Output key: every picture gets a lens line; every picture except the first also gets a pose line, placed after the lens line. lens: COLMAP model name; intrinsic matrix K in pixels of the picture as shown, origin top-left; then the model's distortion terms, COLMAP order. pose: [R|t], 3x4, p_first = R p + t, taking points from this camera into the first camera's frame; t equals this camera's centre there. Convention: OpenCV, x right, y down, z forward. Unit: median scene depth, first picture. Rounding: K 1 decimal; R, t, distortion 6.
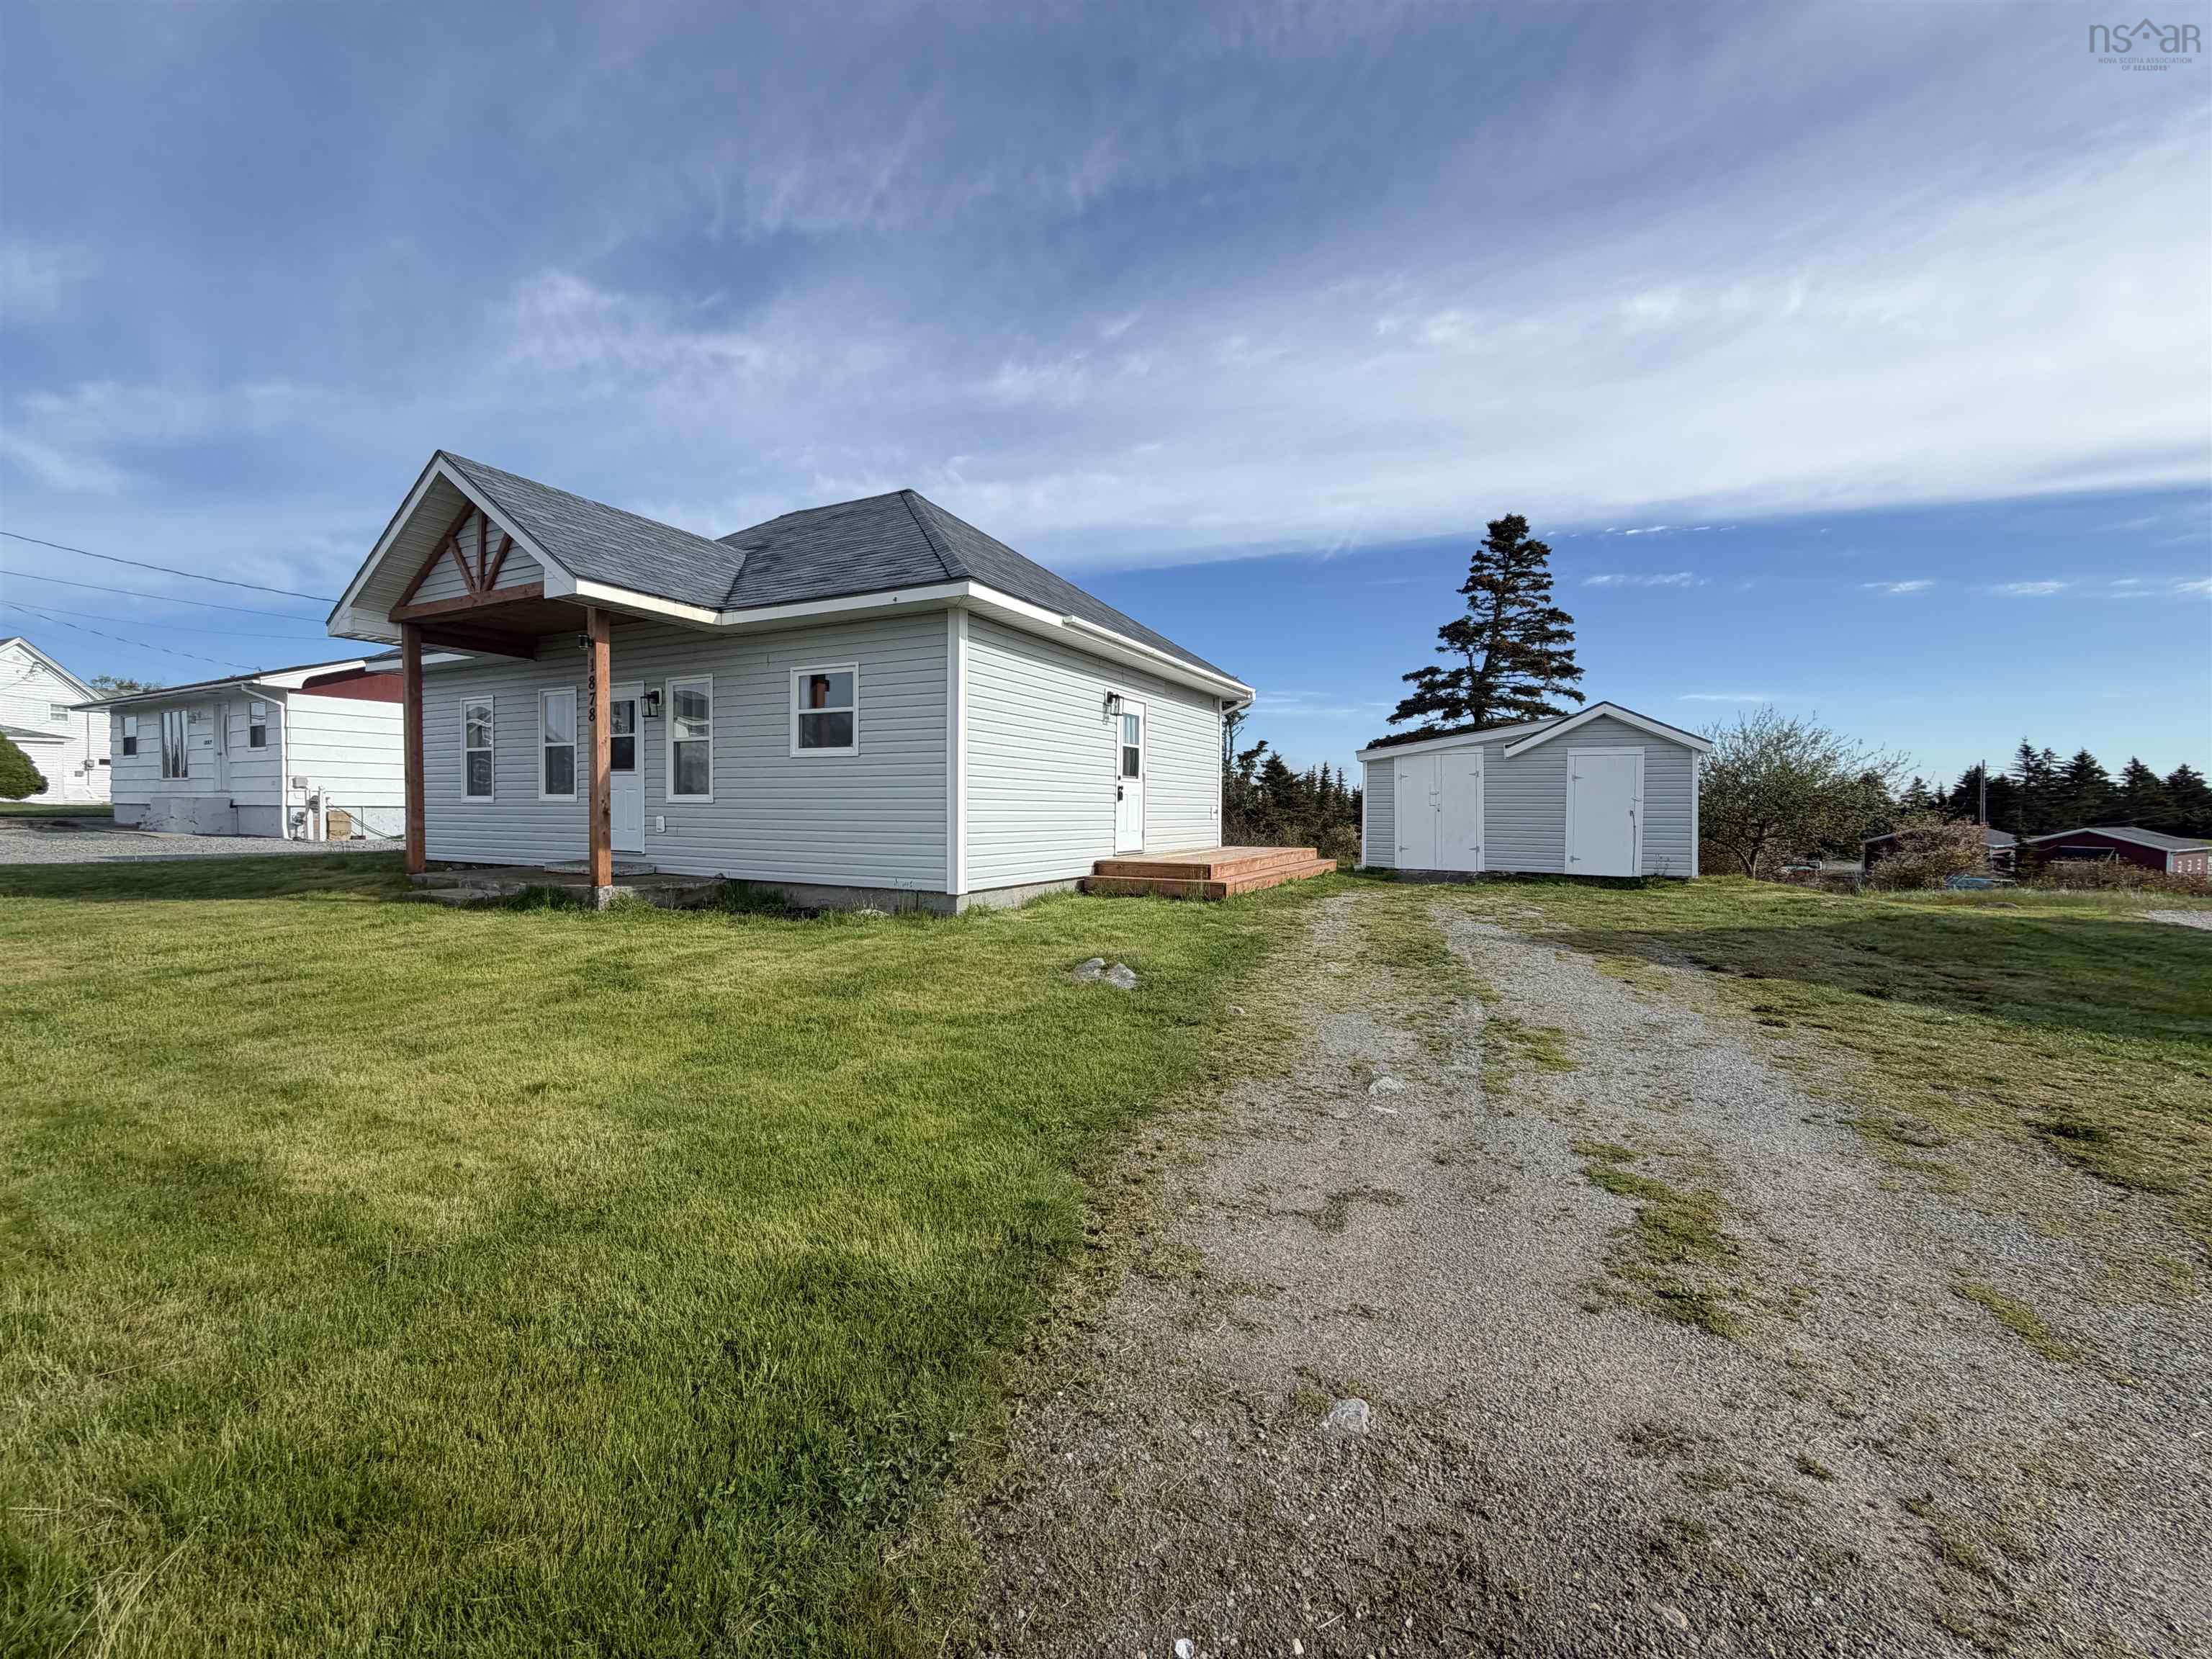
lens RADIAL K [[875.5, 0, 1095.9], [0, 875.5, 828.1], [0, 0, 1]] dist [0.011159, -0.012110]
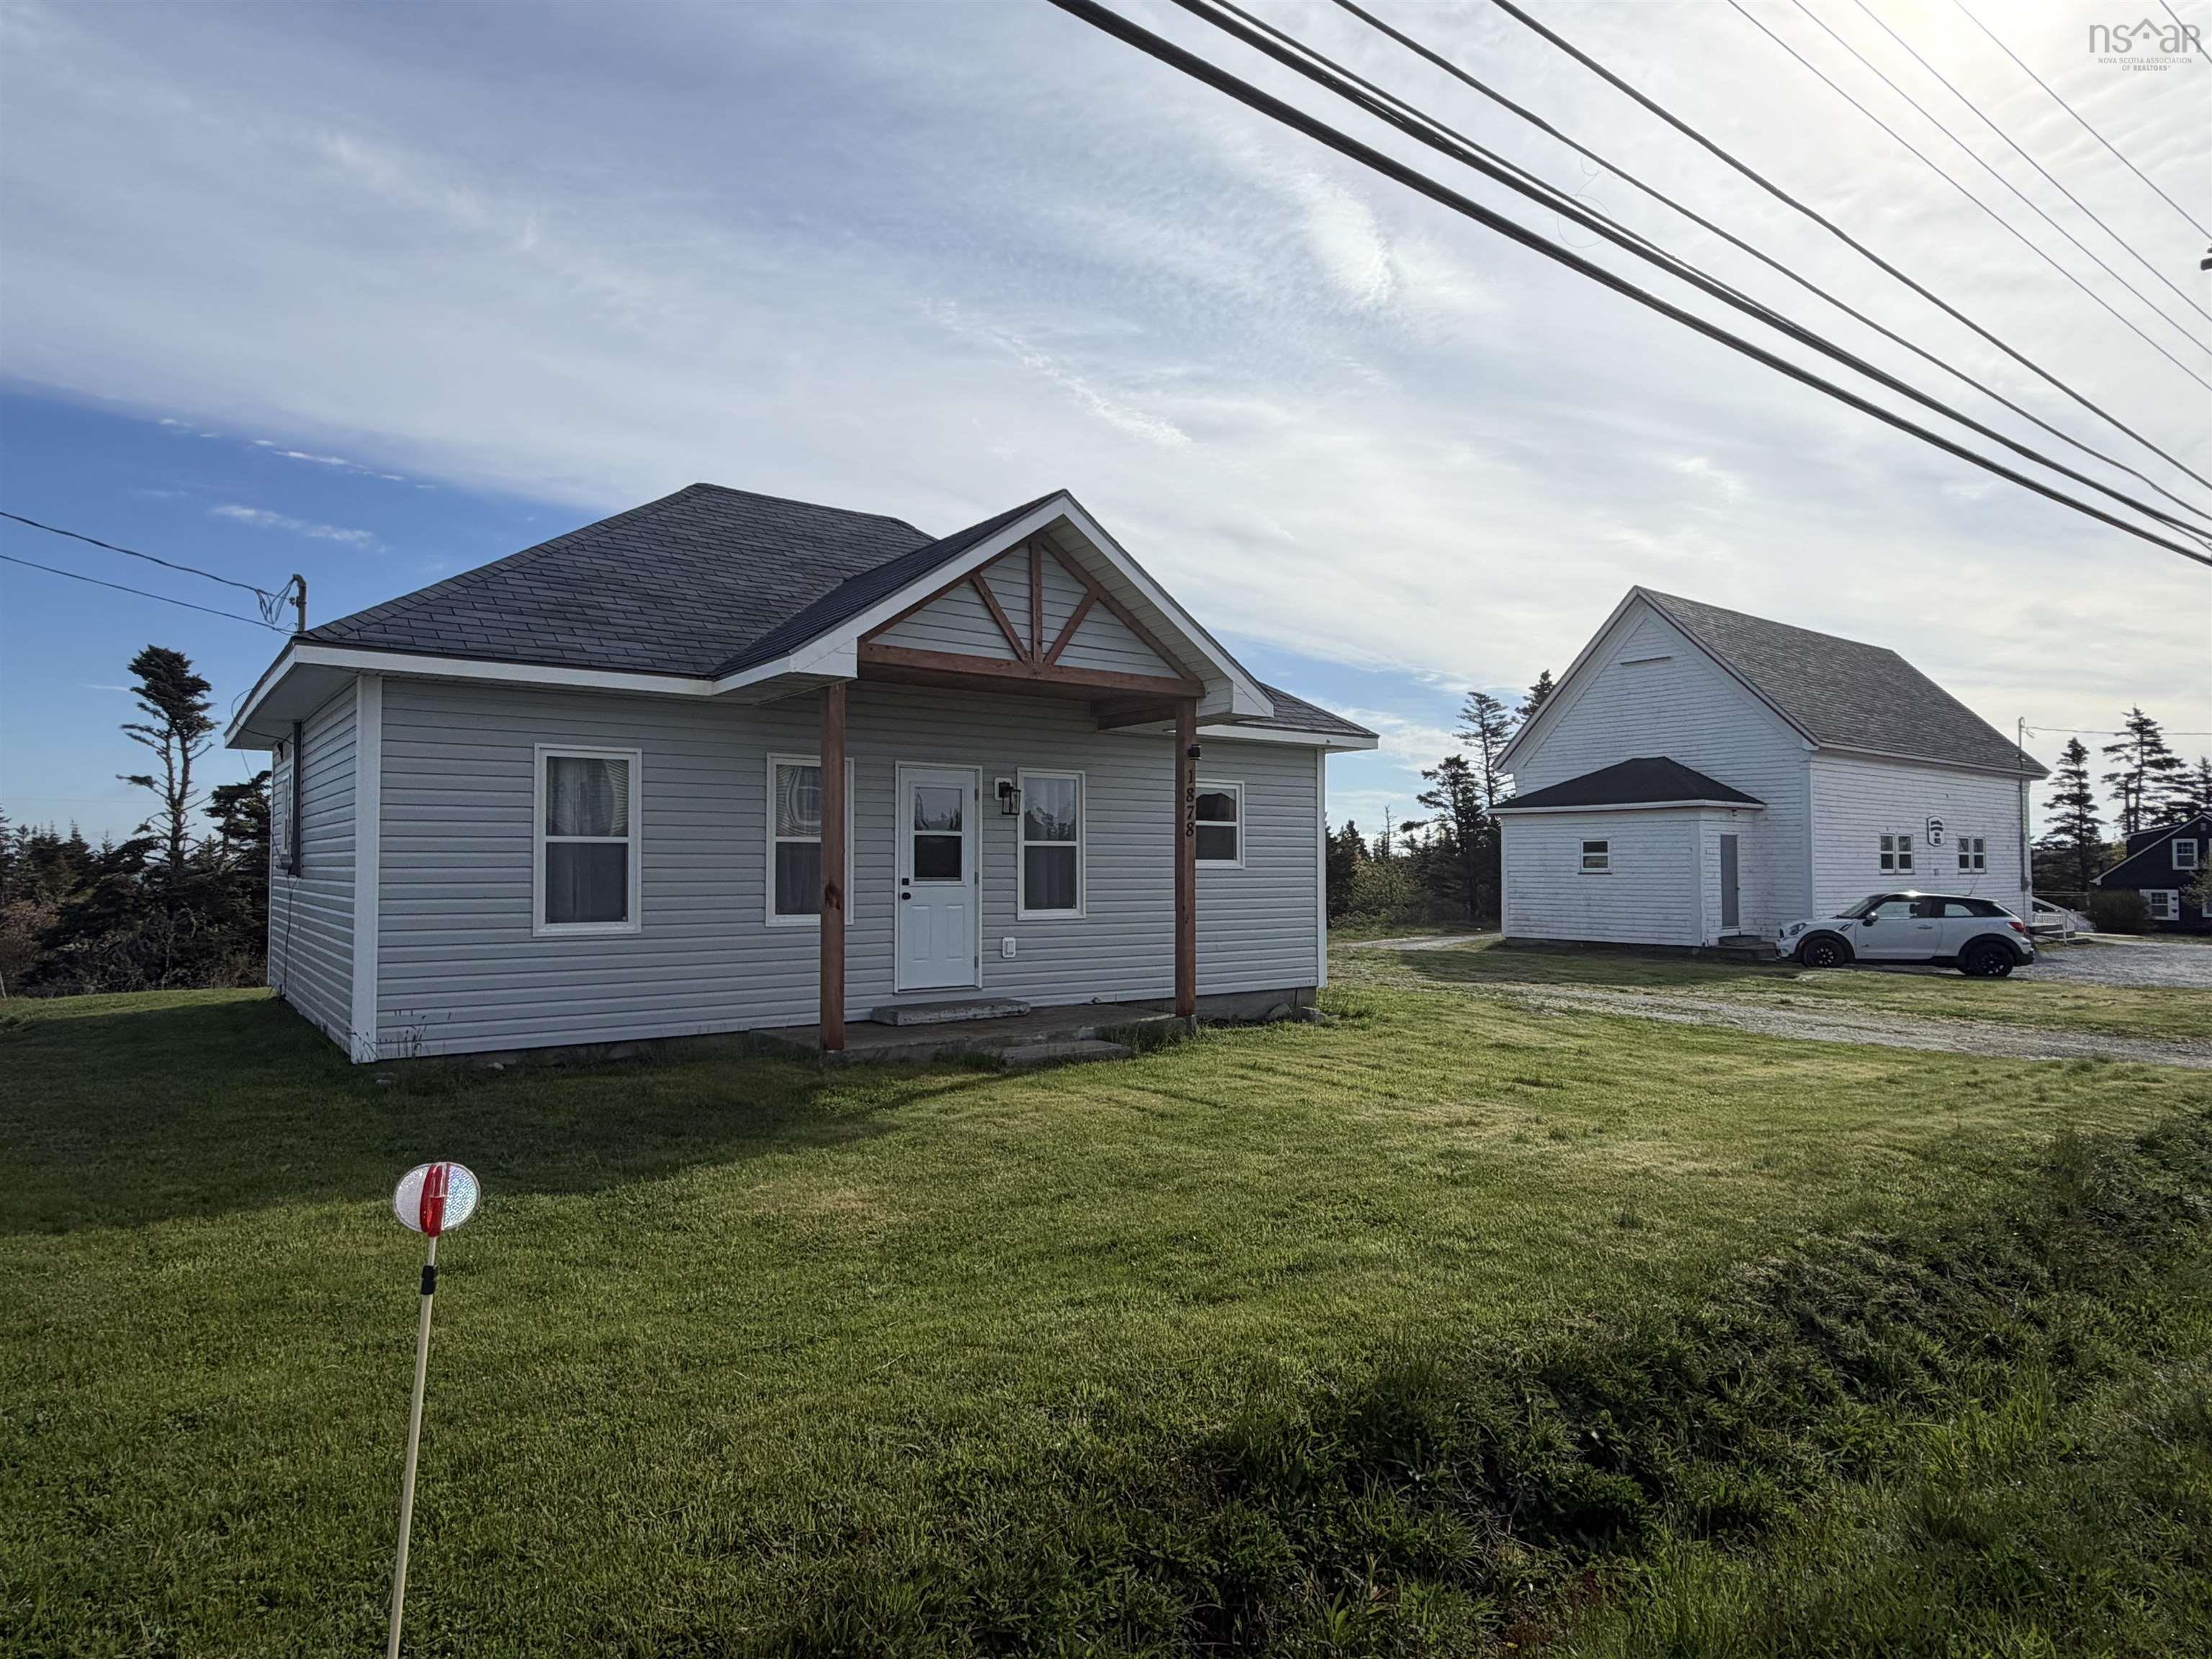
lens RADIAL K [[1309.7, 0, 1106.0], [0, 1309.7, 829.5], [0, 0, 1]] dist [0.000715, 0.001068]
pose [[0.427829, 0.018218, 0.903676, -1.334905], [0.023204, 0.999246, -0.031130, -0.063043], [-0.903562, 0.034287, 0.427084, 0.349844]]
